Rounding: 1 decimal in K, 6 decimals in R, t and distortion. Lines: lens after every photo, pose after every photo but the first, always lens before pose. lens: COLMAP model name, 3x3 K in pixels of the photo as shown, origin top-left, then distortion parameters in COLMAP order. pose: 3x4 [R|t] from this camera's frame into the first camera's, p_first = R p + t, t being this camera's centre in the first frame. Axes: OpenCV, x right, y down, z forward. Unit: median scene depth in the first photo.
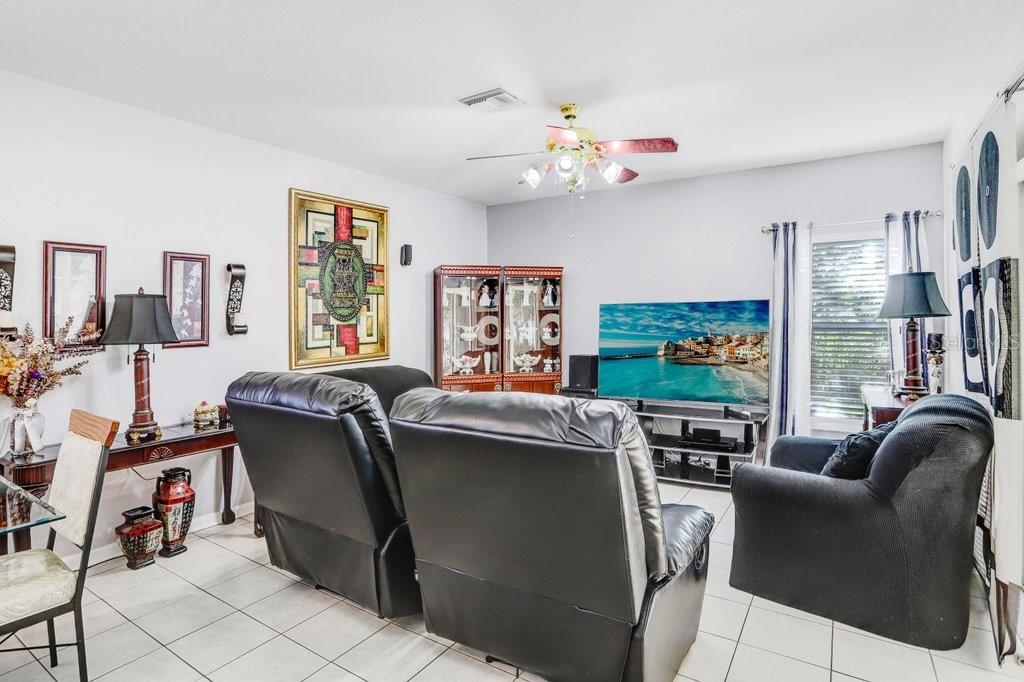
lens RADIAL K [[536.5, 0, 500.4], [0, 536.5, 315.5], [0, 0, 1]] dist [-0.089851, 0.033955]
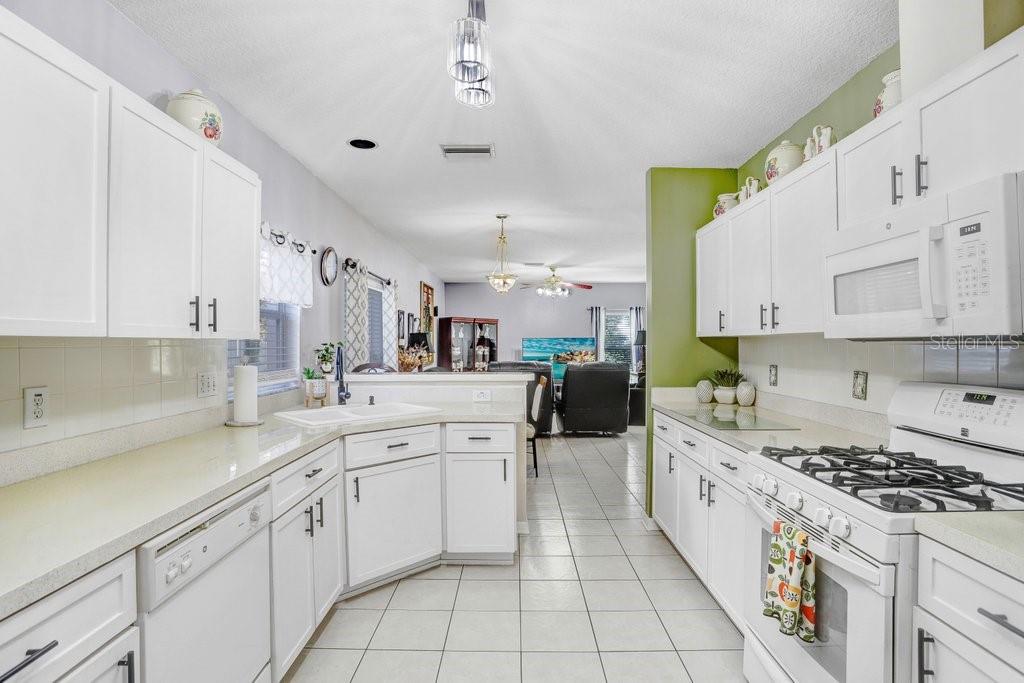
lens RADIAL K [[530.5, 0, 507.6], [0, 530.5, 351.0], [0, 0, 1]] dist [-0.055507, 0.031975]
pose [[0.828281, 0.000121, 0.560313, -1.227536], [-0.009789, 0.999850, 0.014254, 0.003405], [-0.560228, -0.017291, 0.828158, -0.870423]]
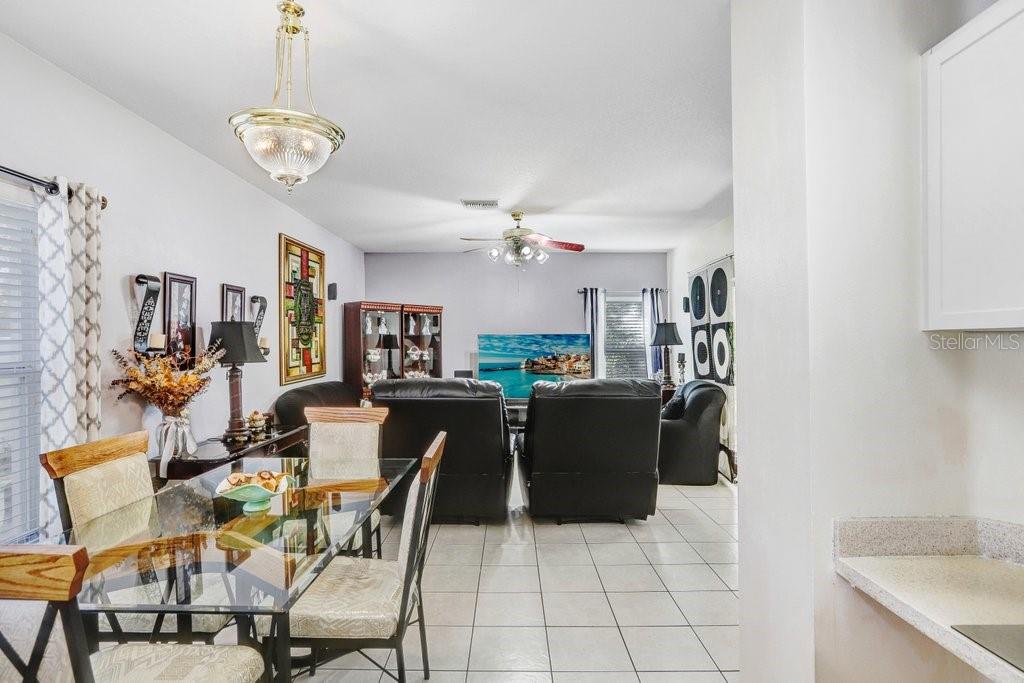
lens RADIAL K [[505.0, 0, 485.0], [0, 505.0, 338.0], [0, 0, 1]] dist [-0.048186, 0.026377]
pose [[0.851976, 0.013165, 0.523416, -0.595235], [-0.010393, 0.999912, -0.008234, 0.000251], [-0.523478, 0.001575, 0.852038, -0.206937]]
